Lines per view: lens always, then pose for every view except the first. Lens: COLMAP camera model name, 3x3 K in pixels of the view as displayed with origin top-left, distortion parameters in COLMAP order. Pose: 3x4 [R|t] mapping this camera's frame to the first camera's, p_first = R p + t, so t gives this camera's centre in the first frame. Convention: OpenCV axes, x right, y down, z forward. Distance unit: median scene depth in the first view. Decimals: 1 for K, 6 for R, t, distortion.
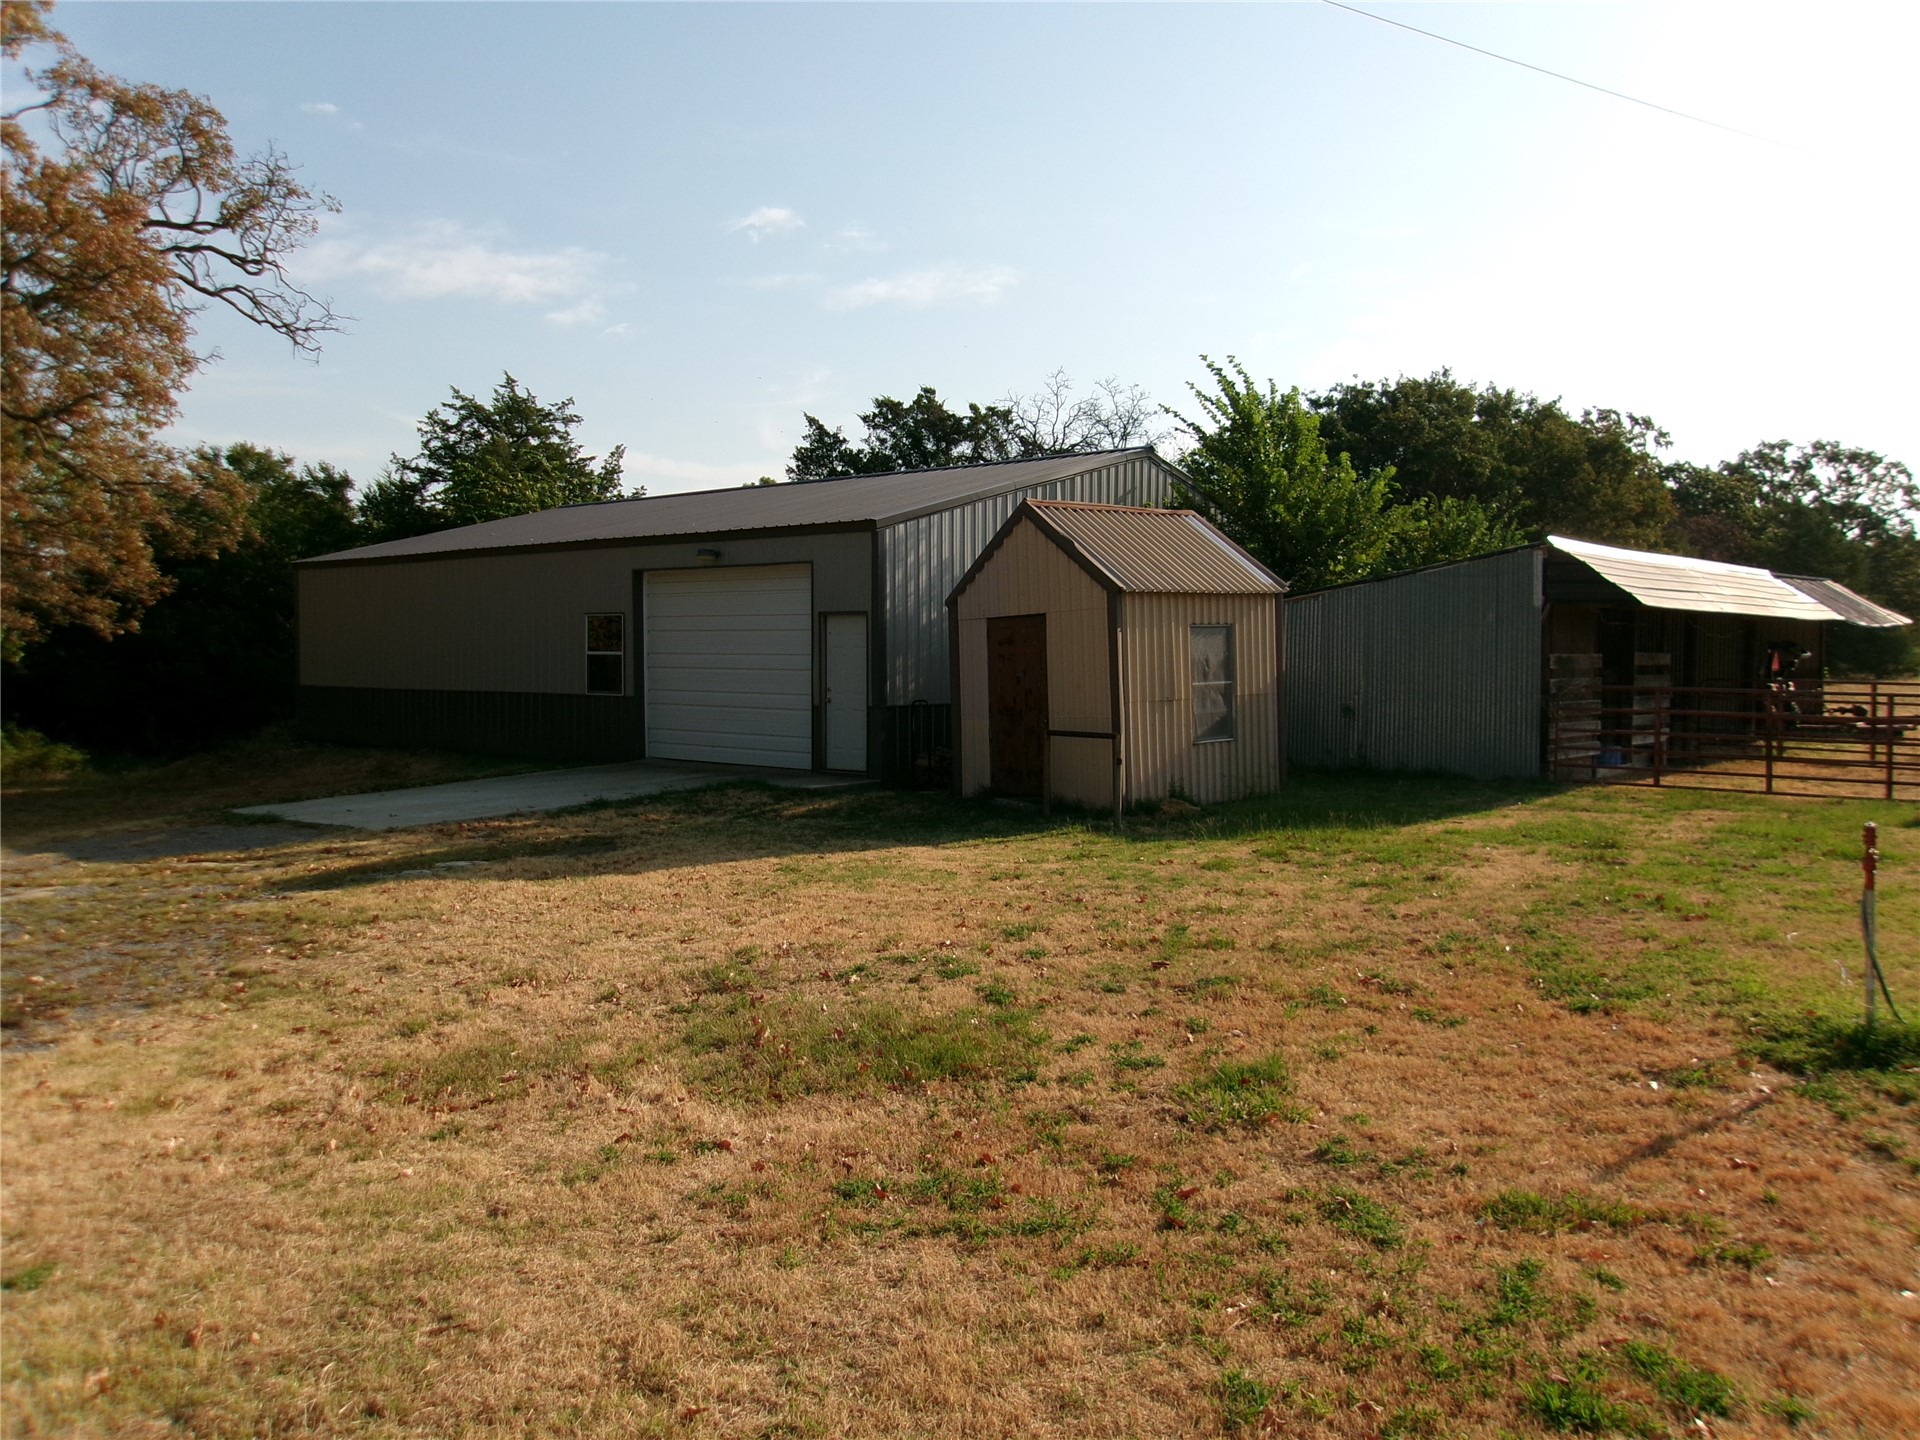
lens RADIAL K [[1539.6, 0, 958.0], [0, 1539.6, 711.2], [0, 0, 1]] dist [-0.012397, 0.077671]
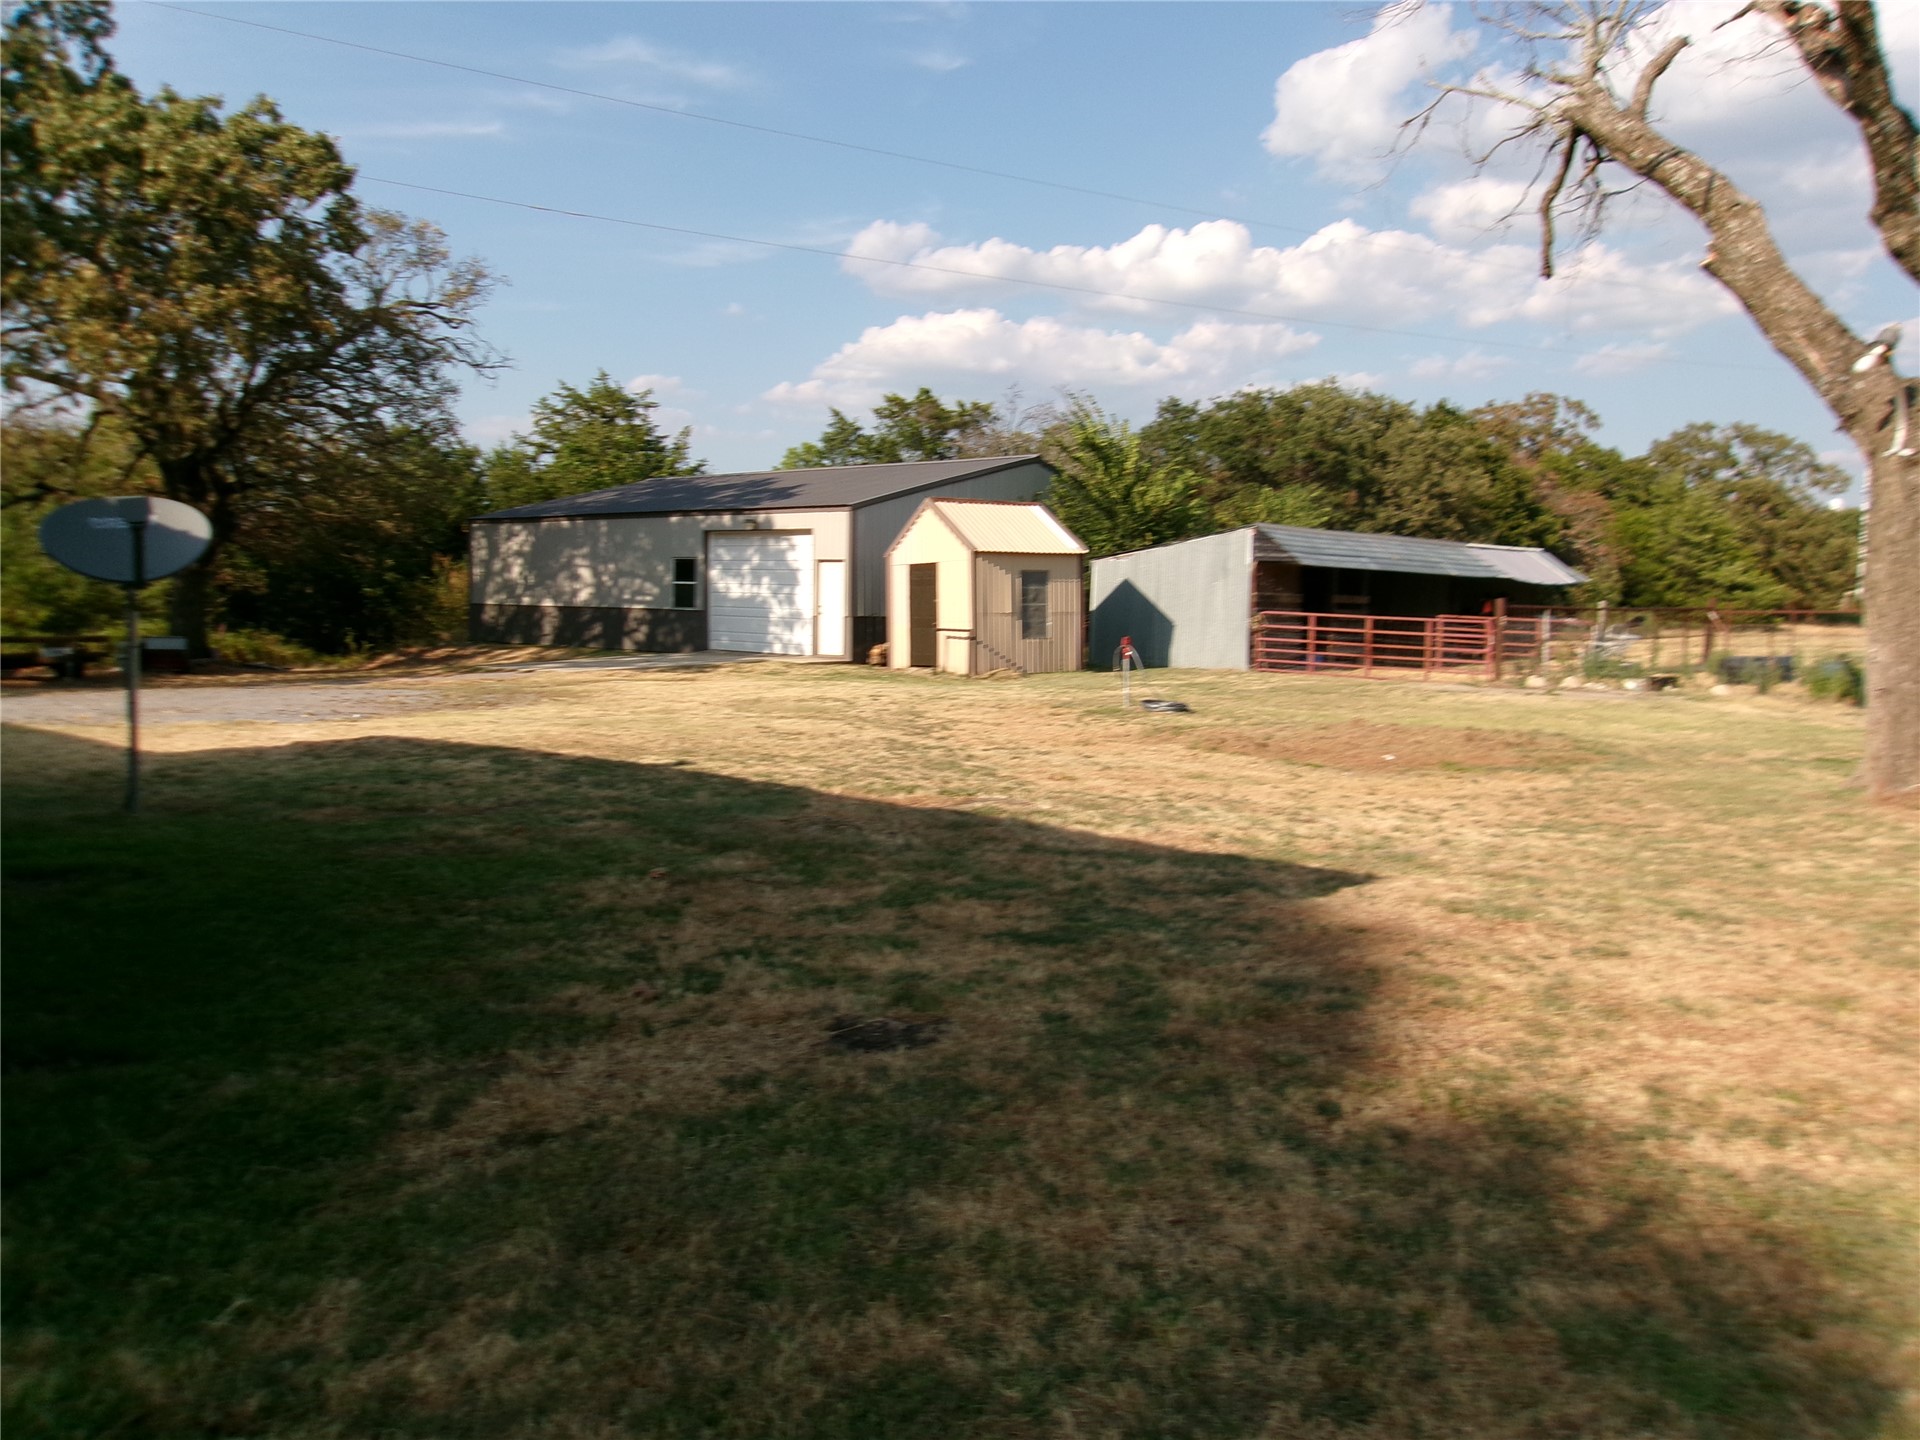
lens RADIAL K [[1539.6, 0, 955.9], [0, 1539.6, 711.4], [0, 0, 1]] dist [-0.012397, 0.077671]
pose [[0.999225, 0.021154, -0.033191, 0.051611], [-0.020091, 0.999284, 0.032047, 0.018747], [0.033845, -0.031356, 0.998935, -0.285097]]
